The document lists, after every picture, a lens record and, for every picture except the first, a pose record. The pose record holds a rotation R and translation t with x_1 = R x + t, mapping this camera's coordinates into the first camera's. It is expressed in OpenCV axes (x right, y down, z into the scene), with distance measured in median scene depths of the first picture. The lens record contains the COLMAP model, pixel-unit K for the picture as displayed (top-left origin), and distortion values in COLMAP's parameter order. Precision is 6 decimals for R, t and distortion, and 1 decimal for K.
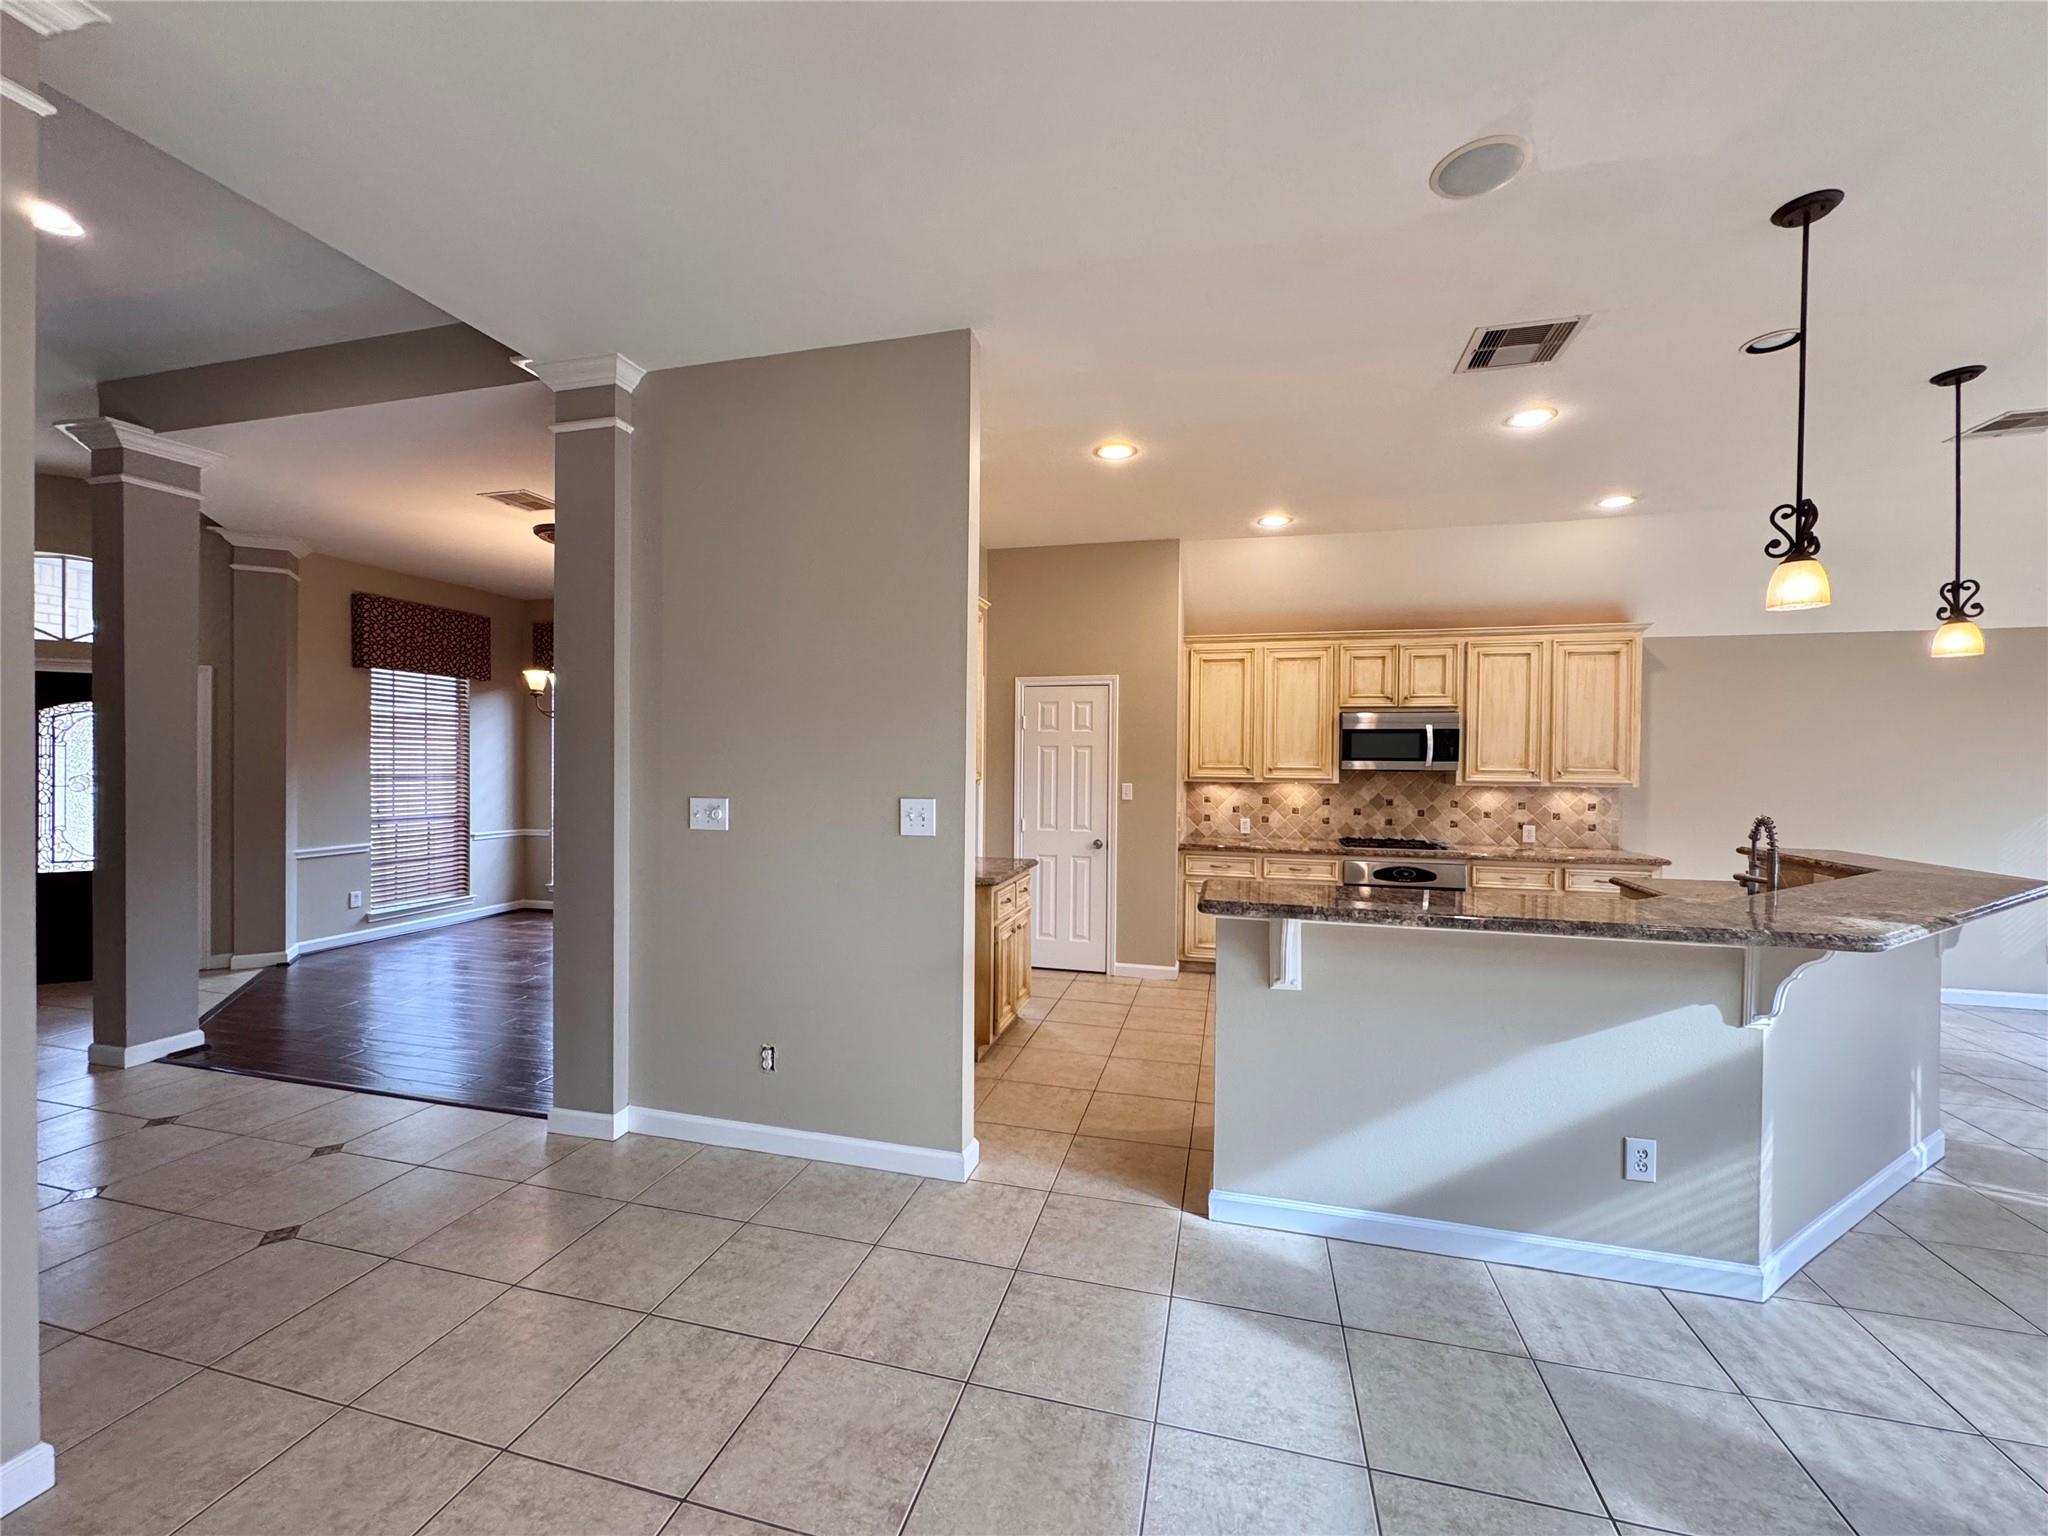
lens RADIAL K [[818.5, 0, 1022.4], [0, 818.5, 769.0], [0, 0, 1]] dist [-0.001777, 0.000646]
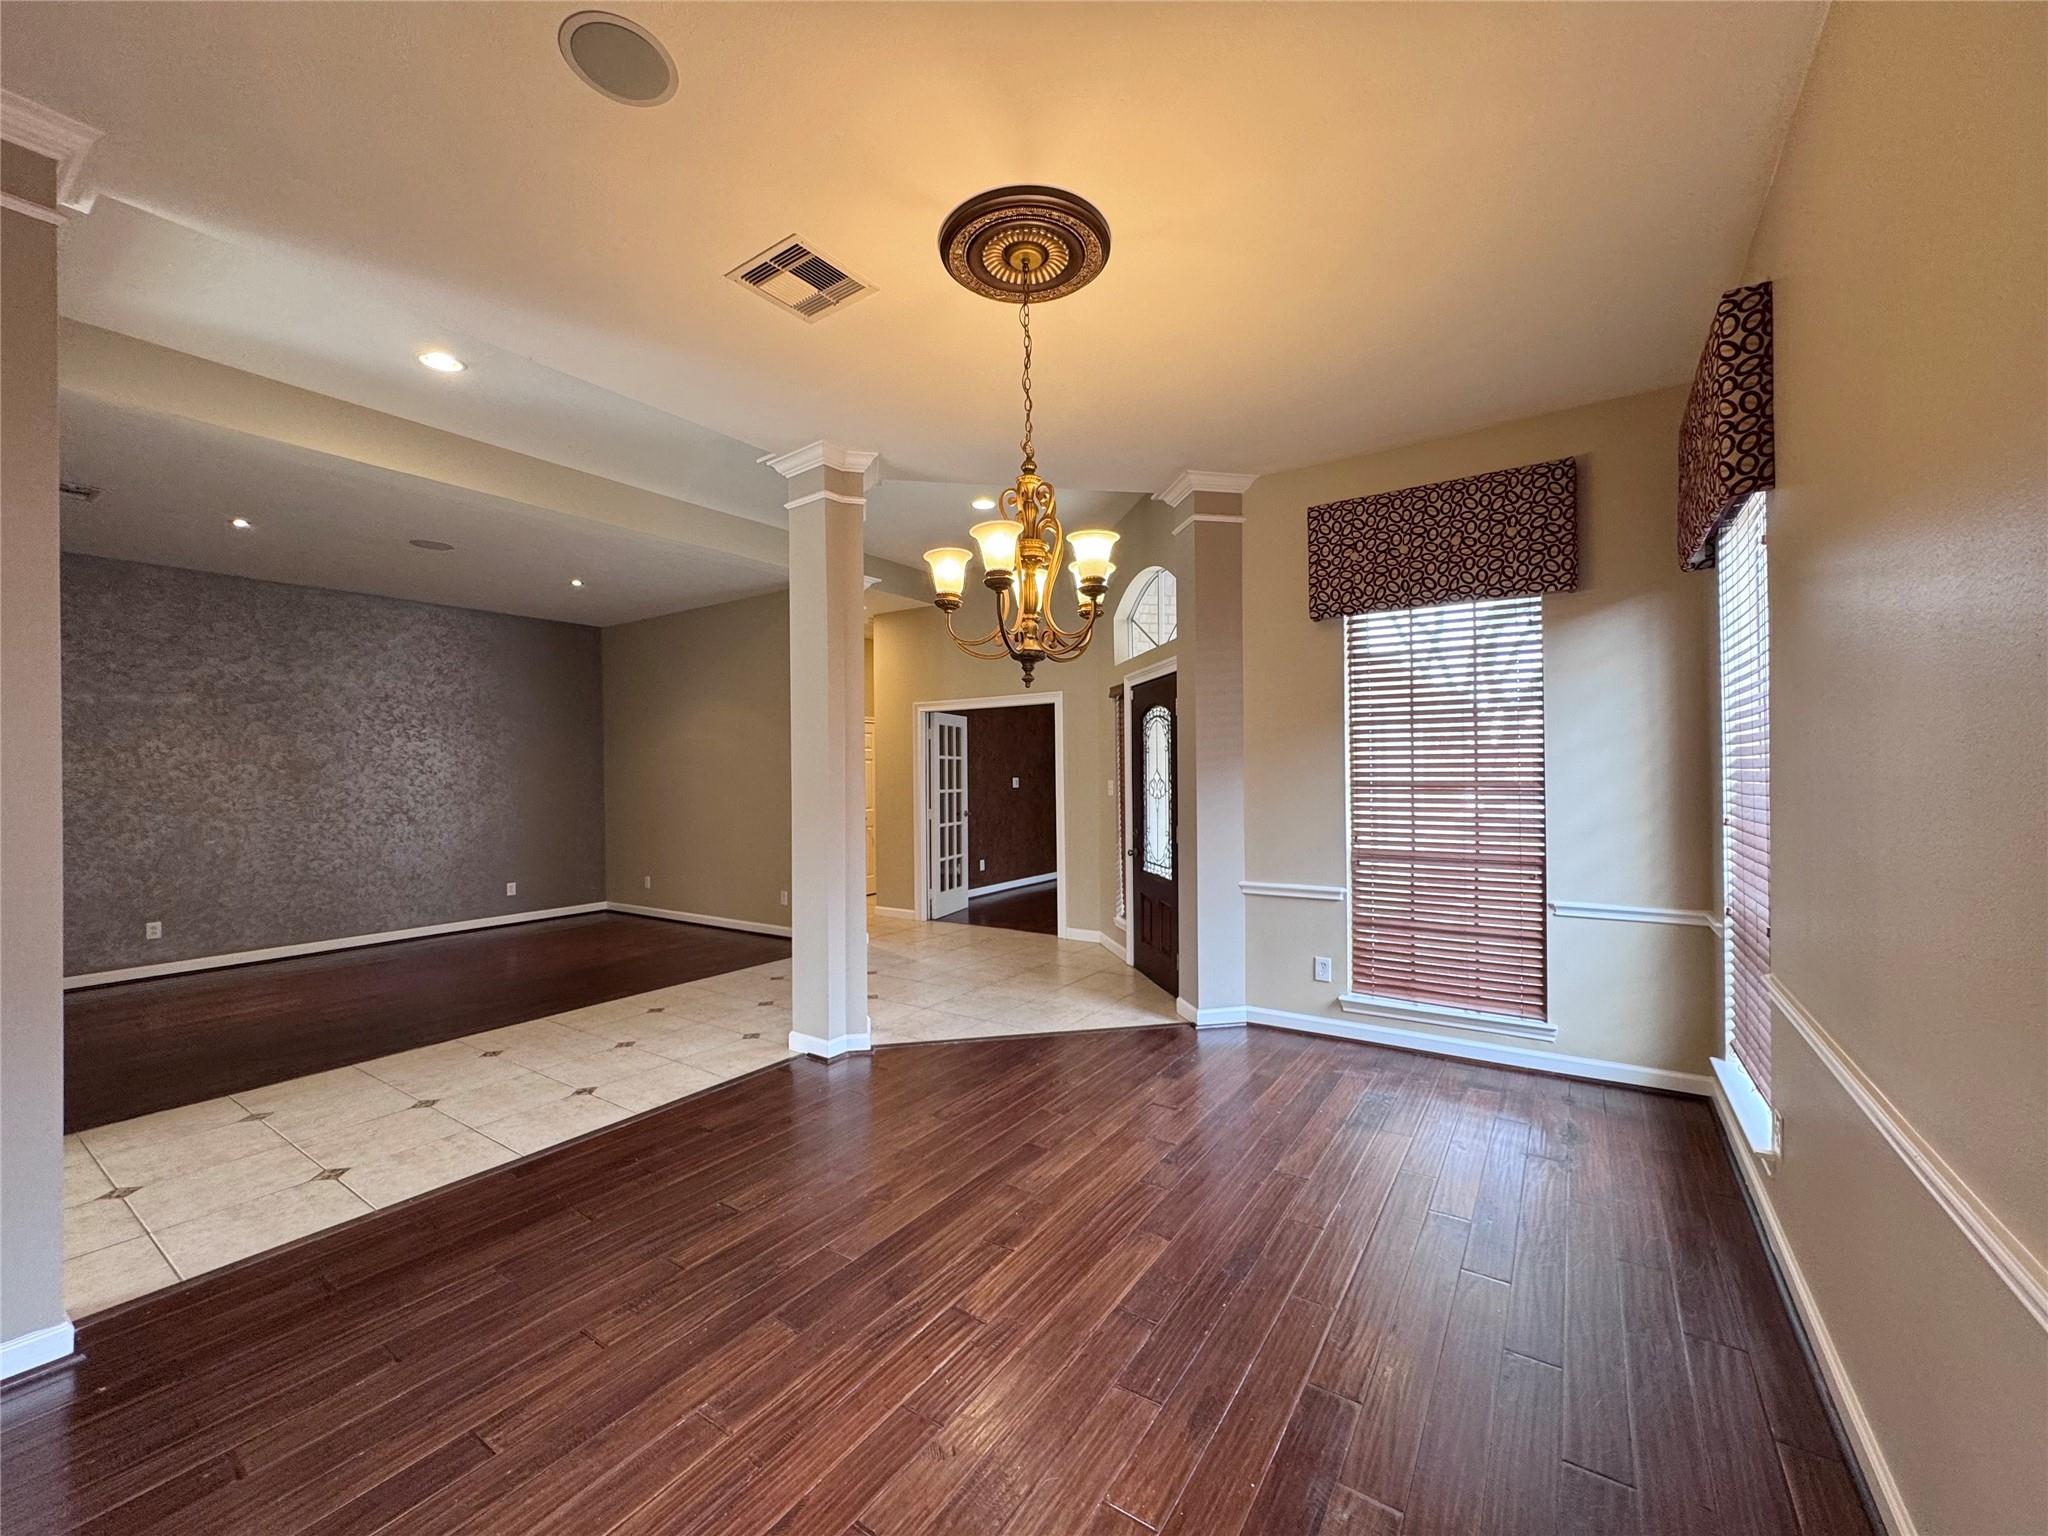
lens RADIAL K [[816.0, 0, 1024.0], [0, 816.0, 768.0], [0, 0, 1]] dist [-0.001161, 0.000141]
pose [[-0.333451, -0.007986, -0.942734, -0.123758], [-0.001118, 0.999967, -0.008075, 0.002075], [0.942767, -0.001639, -0.333448, 1.137344]]
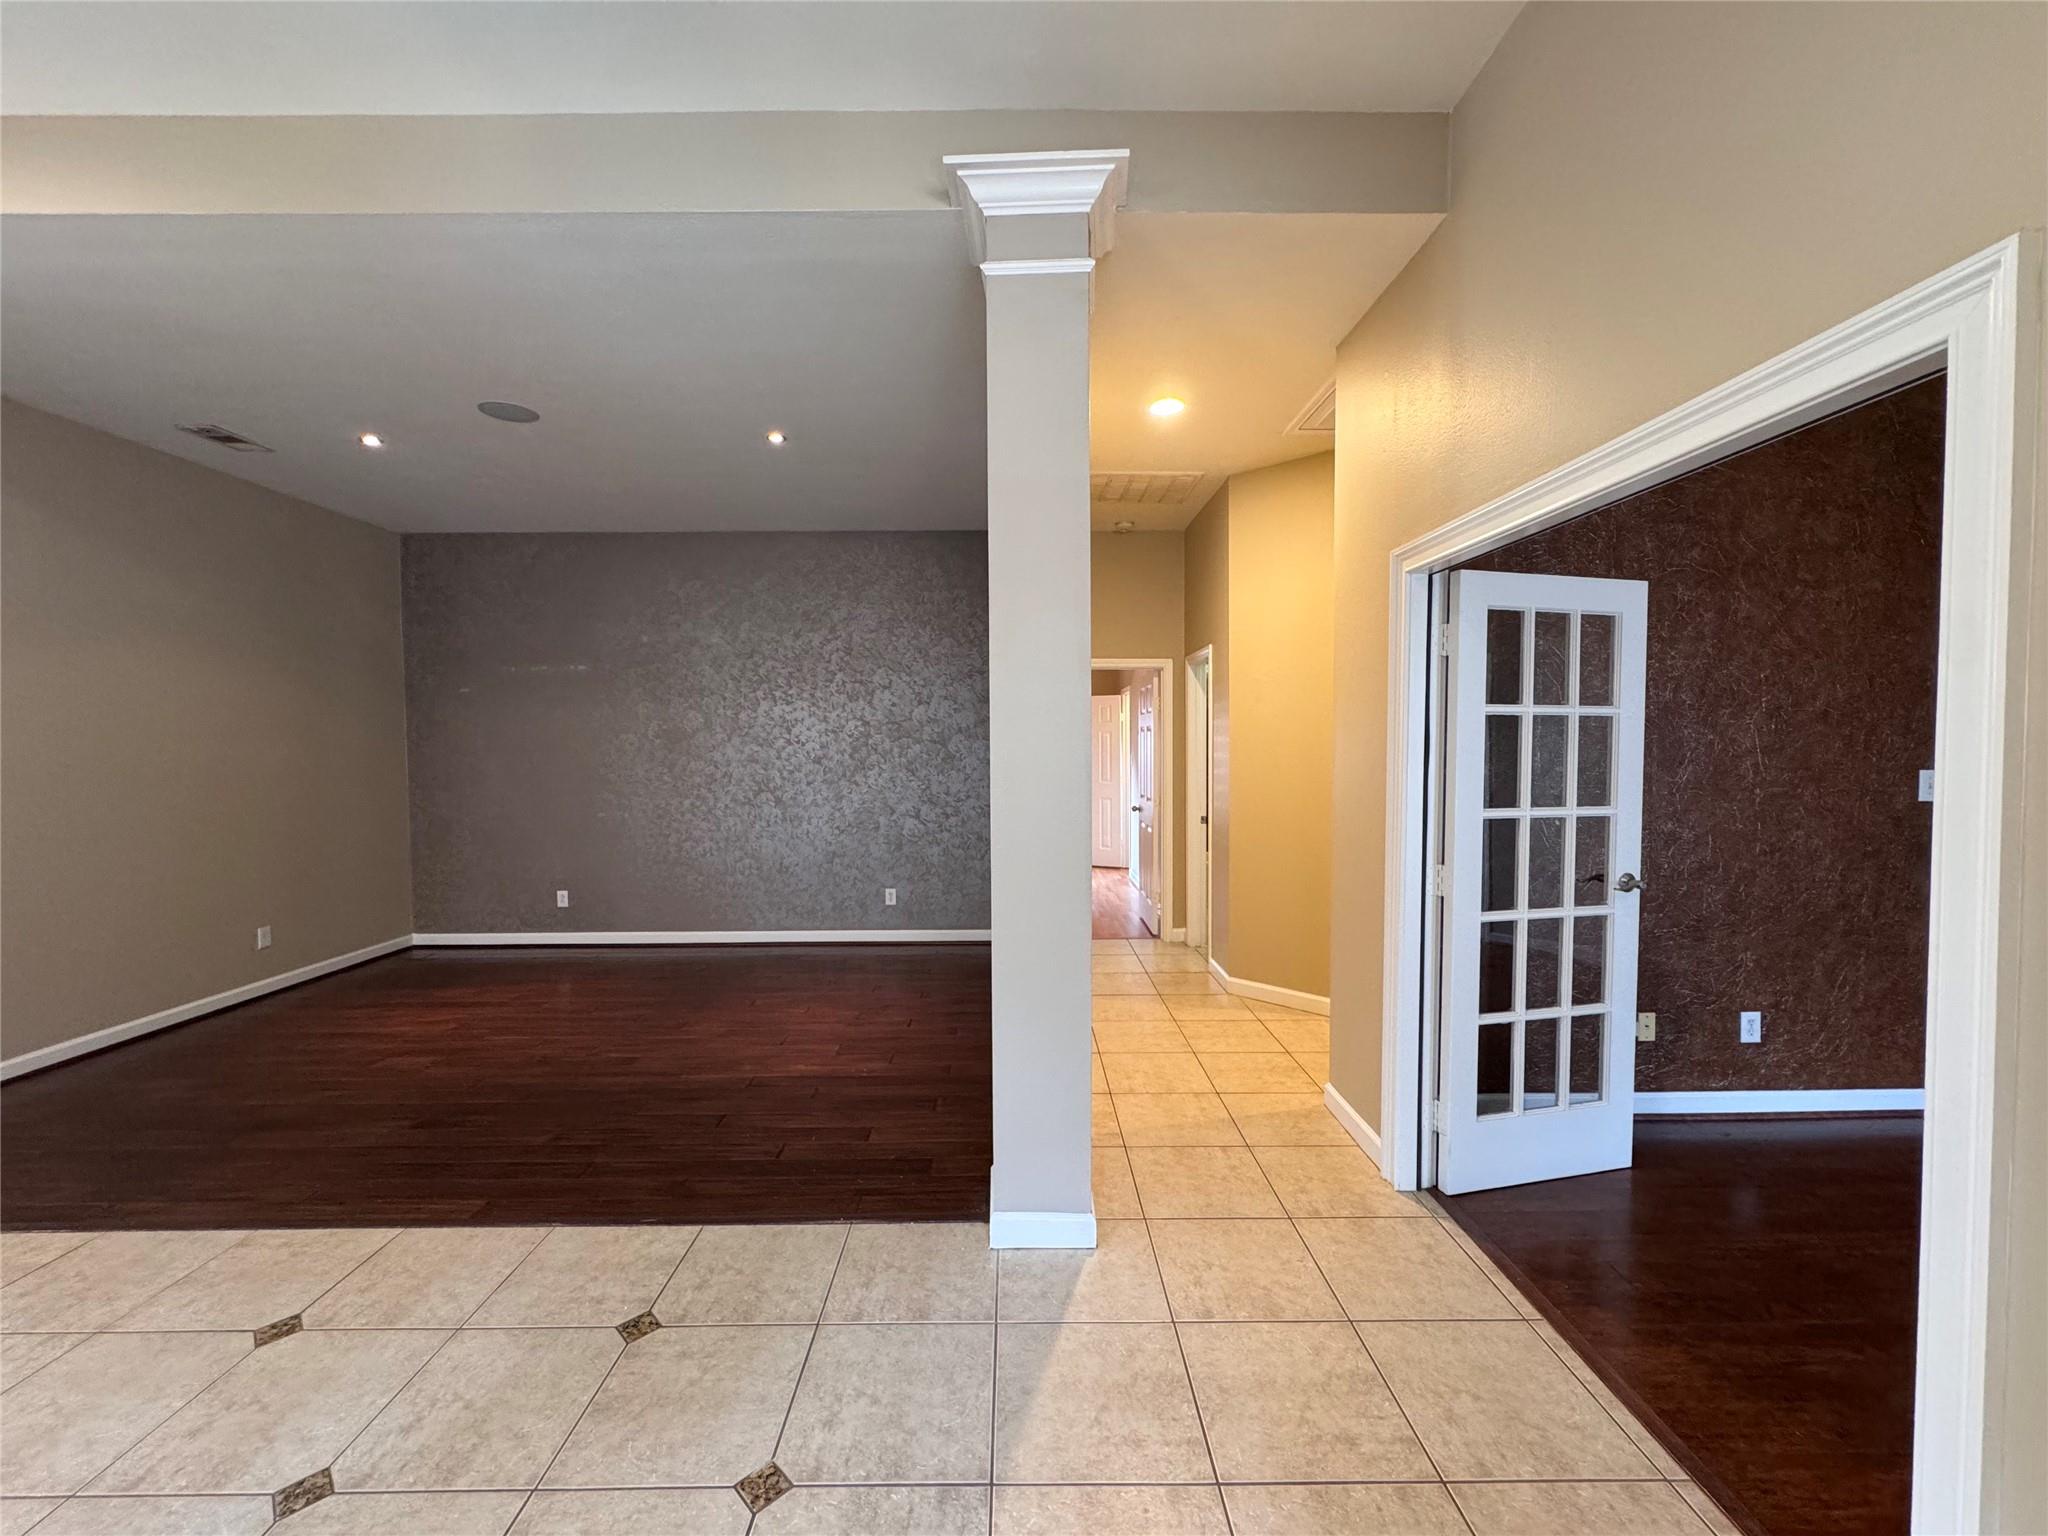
lens RADIAL K [[813.5, 0, 1025.0], [0, 813.5, 768.8], [0, 0, 1]] dist [-0.000820, 0.000700]
pose [[-0.964814, 0.006079, -0.262863, -1.042645], [-0.005155, 0.999103, 0.042027, -0.012514], [0.262883, 0.041903, -0.963917, 0.902241]]
